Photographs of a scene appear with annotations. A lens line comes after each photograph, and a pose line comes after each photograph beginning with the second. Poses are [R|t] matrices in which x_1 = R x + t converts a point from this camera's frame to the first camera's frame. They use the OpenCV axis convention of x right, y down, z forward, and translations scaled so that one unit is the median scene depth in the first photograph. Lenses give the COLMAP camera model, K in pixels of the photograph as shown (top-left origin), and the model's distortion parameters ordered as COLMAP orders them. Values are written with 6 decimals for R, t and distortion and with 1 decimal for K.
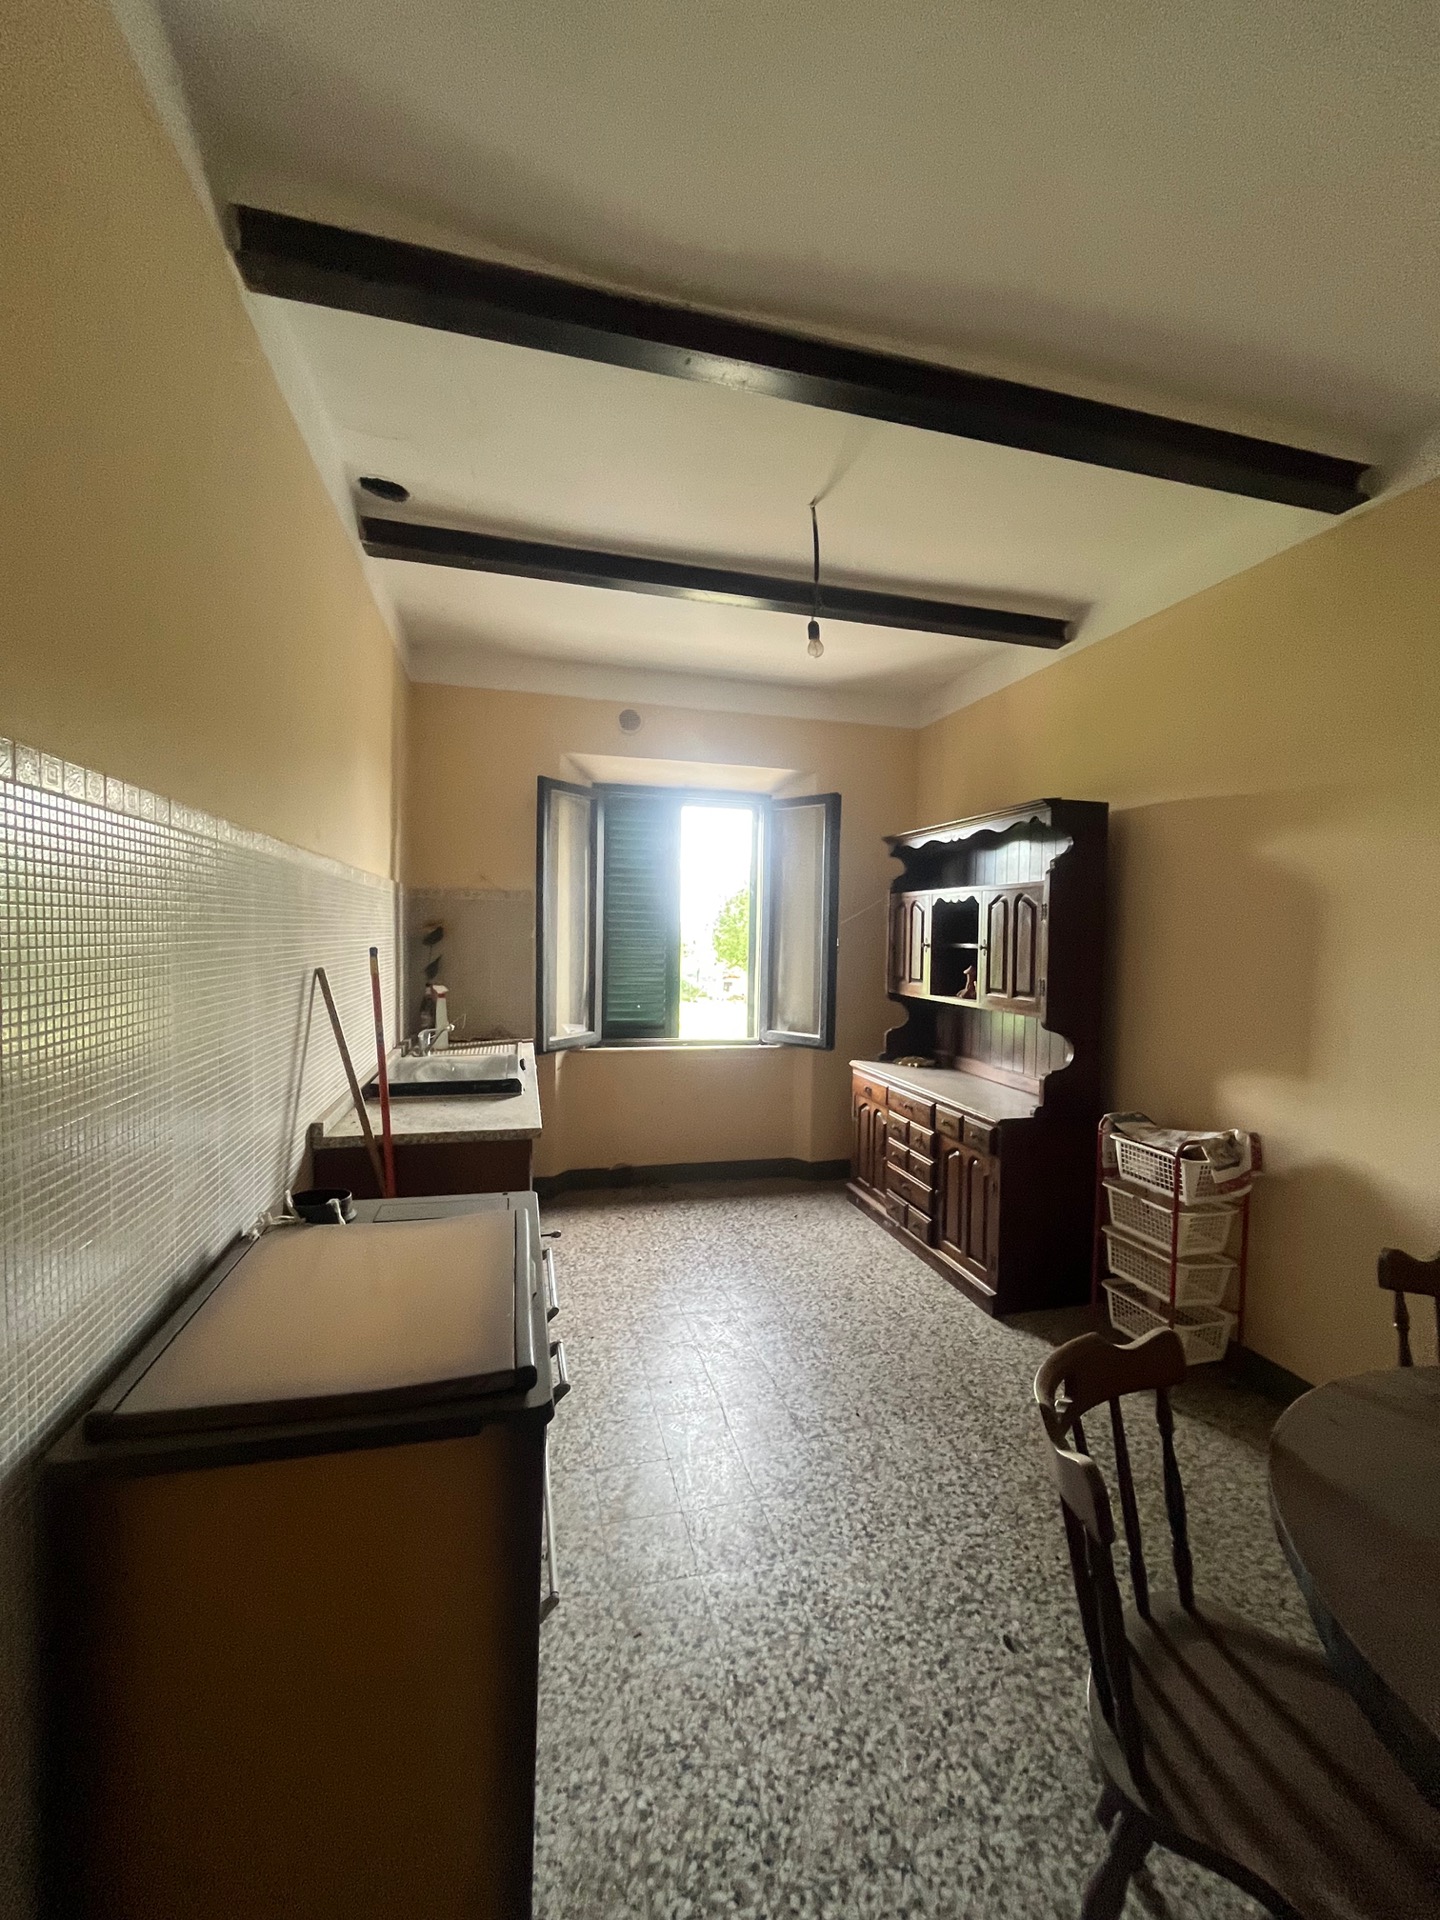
lens RADIAL K [[781.7, 0, 727.2], [0, 781.7, 952.6], [0, 0, 1]] dist [-0.004042, -0.000650]
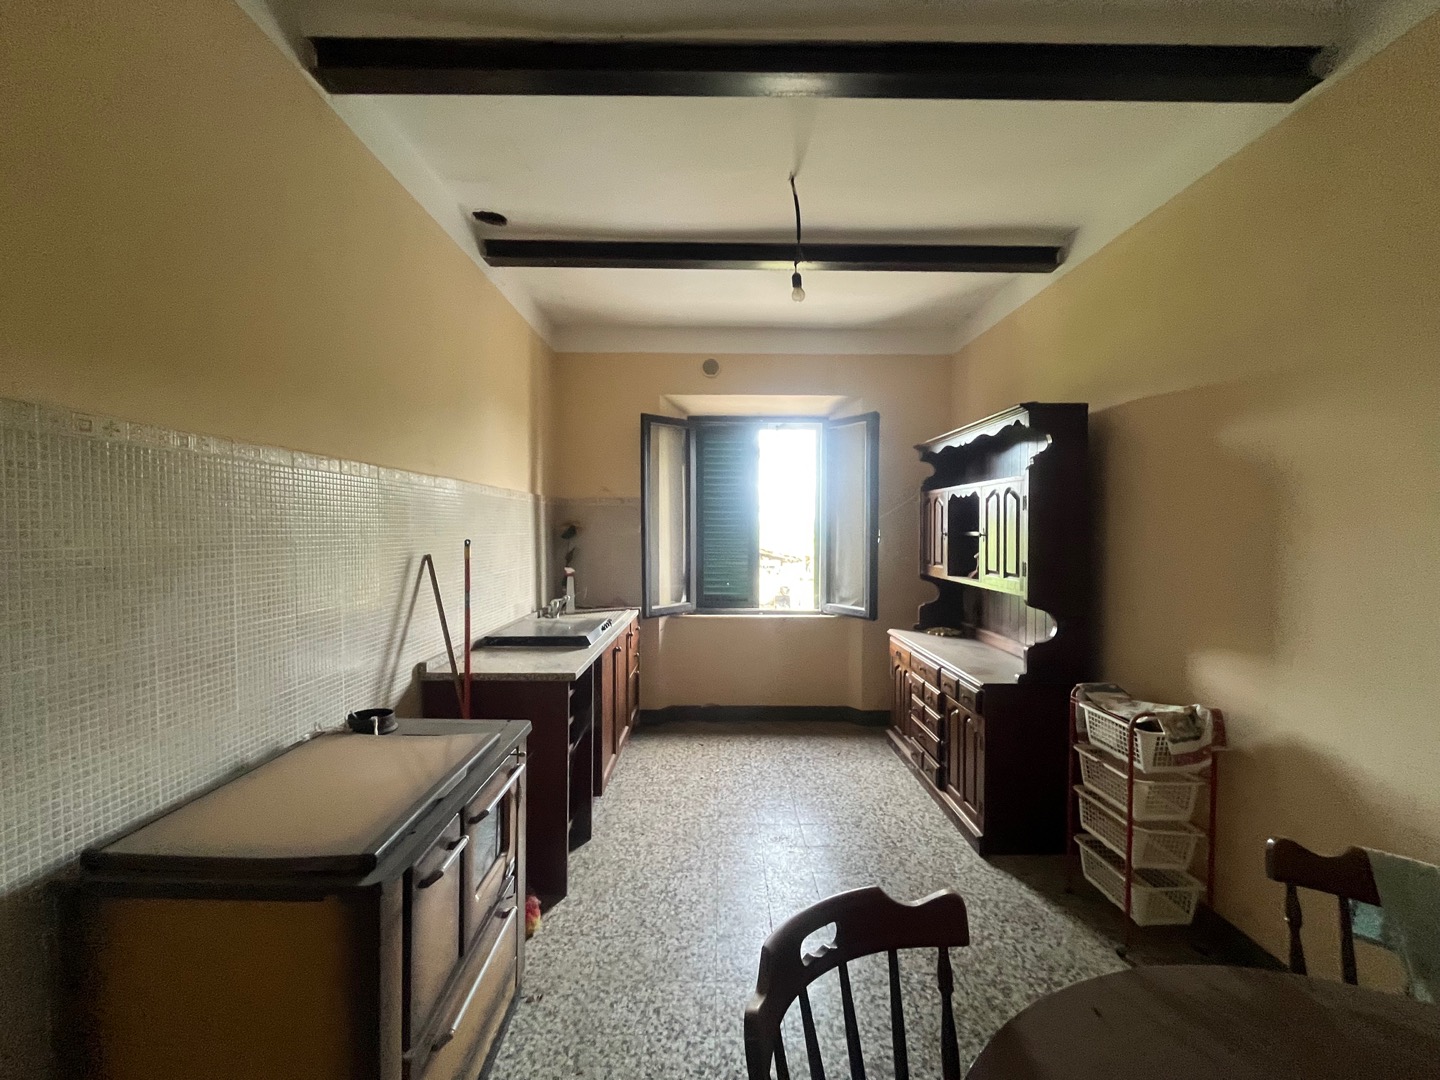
lens RADIAL K [[586.2, 0, 718.6], [0, 586.2, 538.2], [0, 0, 1]] dist [-0.004042, -0.000650]
pose [[0.967772, -0.012305, -0.251525, 0.197768], [0.009788, 0.999889, -0.011257, 0.004914], [0.251636, 0.008432, 0.967785, 0.066602]]
